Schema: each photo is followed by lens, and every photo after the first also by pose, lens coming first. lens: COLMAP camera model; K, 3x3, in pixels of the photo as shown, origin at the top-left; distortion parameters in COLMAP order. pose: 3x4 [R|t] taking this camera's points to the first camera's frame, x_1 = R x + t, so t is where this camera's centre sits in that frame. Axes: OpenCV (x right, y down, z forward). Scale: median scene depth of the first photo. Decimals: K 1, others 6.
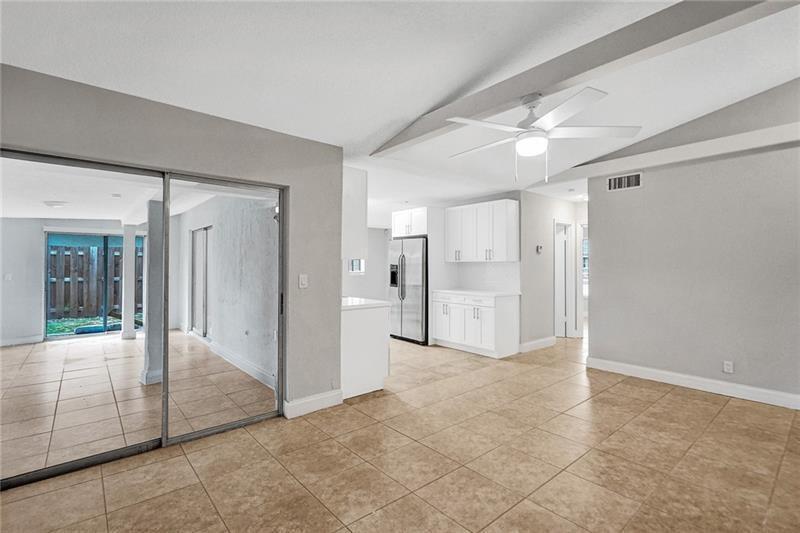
lens RADIAL K [[372.1, 0, 402.9], [0, 372.1, 263.1], [0, 0, 1]] dist [-0.000379, -0.001774]
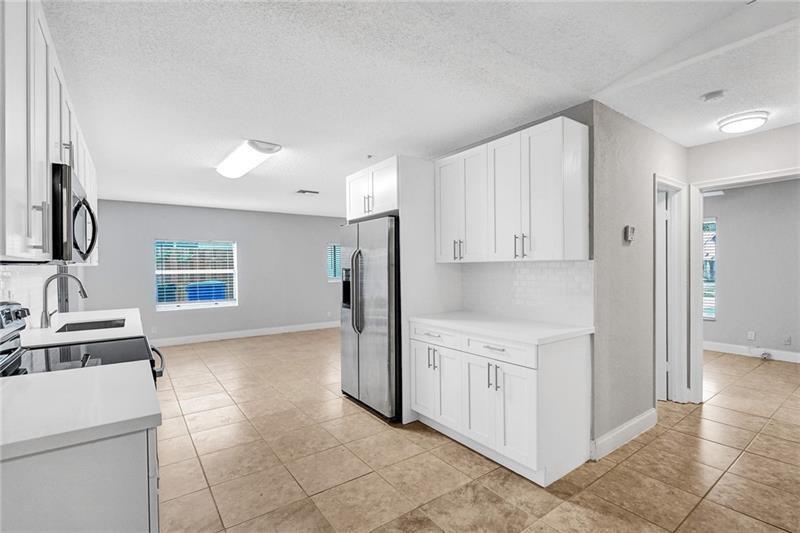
lens RADIAL K [[372.1, 0, 397.4], [0, 372.1, 267.3], [0, 0, 1]] dist [-0.000379, -0.001774]
pose [[0.996375, -0.009264, -0.084561, 0.116907], [0.010008, 0.999915, 0.008384, -0.001971], [0.084476, -0.009200, 0.996383, 0.527455]]
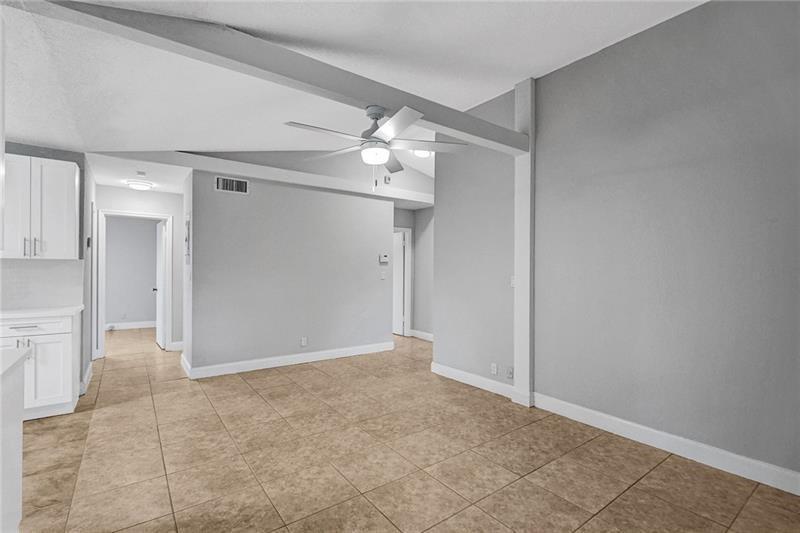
lens RADIAL K [[372.1, 0, 399.7], [0, 372.1, 269.3], [0, 0, 1]] dist [-0.000379, -0.001774]
pose [[0.074932, -0.000122, 0.997189, -0.313704], [-0.012731, 0.999918, 0.001079, 0.004593], [-0.997107, -0.012776, 0.074924, 0.376461]]
